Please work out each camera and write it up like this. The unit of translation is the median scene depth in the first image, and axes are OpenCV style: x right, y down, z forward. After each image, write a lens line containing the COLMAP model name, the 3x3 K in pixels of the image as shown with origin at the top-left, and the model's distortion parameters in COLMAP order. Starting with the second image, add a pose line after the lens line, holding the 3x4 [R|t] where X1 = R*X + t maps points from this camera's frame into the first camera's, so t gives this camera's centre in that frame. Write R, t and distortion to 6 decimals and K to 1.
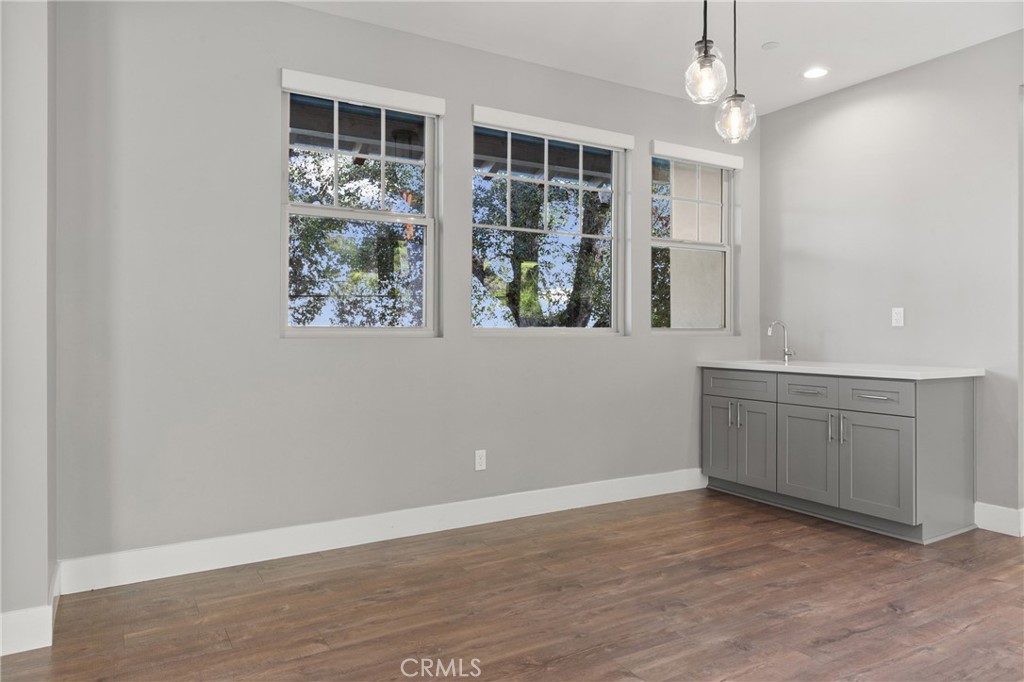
lens RADIAL K [[667.2, 0, 507.4], [0, 667.2, 337.4], [0, 0, 1]] dist [0.001562, -0.004105]
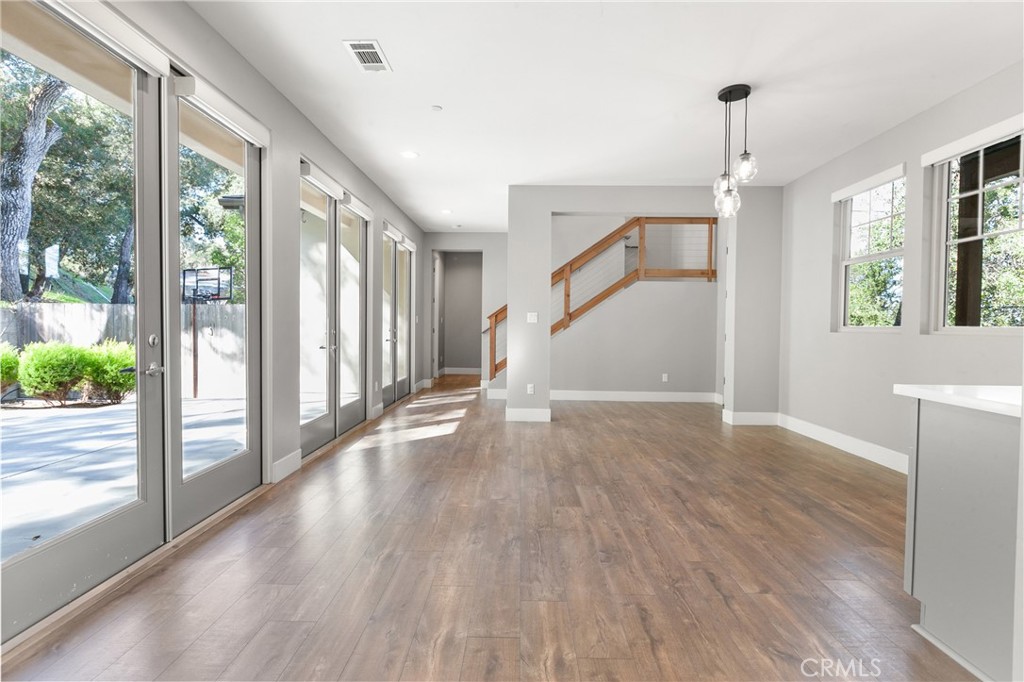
lens RADIAL K [[501.0, 0, 512.0], [0, 501.0, 341.0], [0, 0, 1]] dist [-0.000688, 0.000373]
pose [[-0.519468, 0.024579, -0.854137, 1.597753], [-0.016332, 0.999118, 0.038684, -0.013919], [0.854334, 0.034044, -0.518608, 1.106167]]
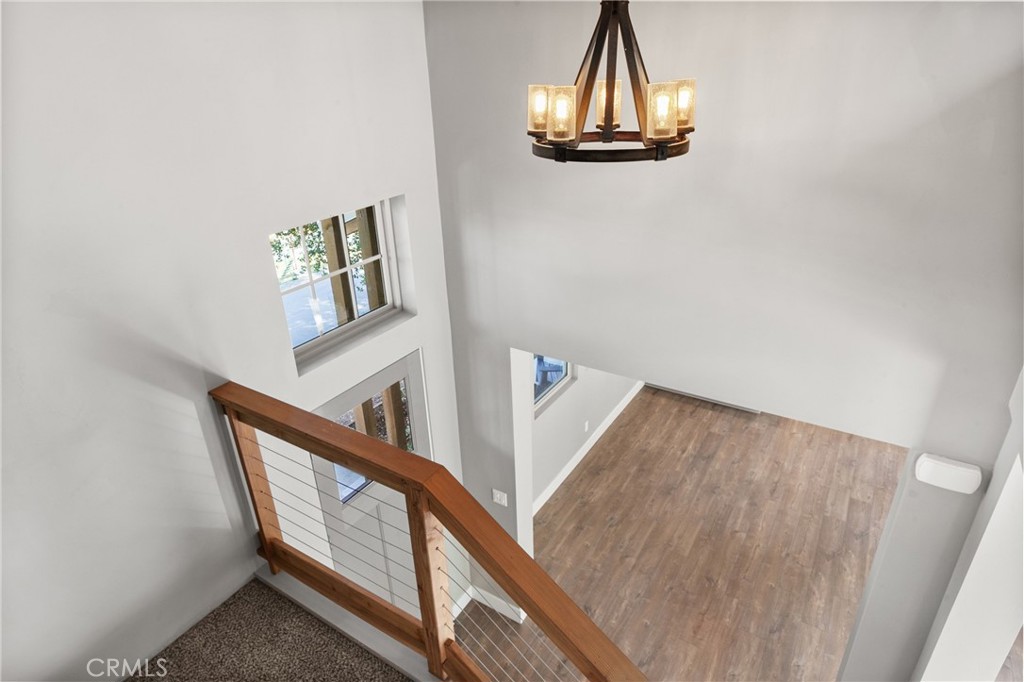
lens RADIAL K [[582.4, 0, 512.0], [0, 582.4, 341.0], [0, 0, 1]] dist [0.002277, -0.000020]
pose [[0.889809, -0.217297, 0.401276, -1.143751], [0.033907, 0.908400, 0.416725, -1.001809], [-0.455072, -0.357200, 0.815670, -0.241199]]
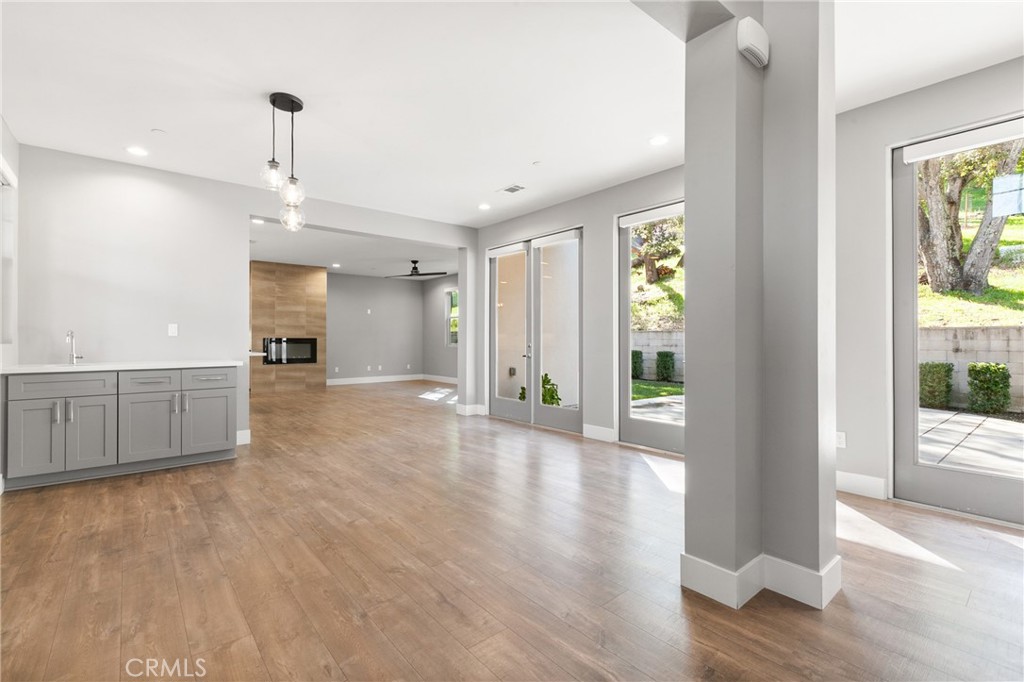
lens RADIAL K [[454.3, 0, 509.0], [0, 454.3, 338.8], [0, 0, 1]] dist [-0.001120, -0.000829]
pose [[-0.161217, 0.003791, 0.986912, -0.862214], [0.010438, 0.999943, -0.002136, 0.000359], [-0.986864, 0.009957, -0.161248, 0.578564]]
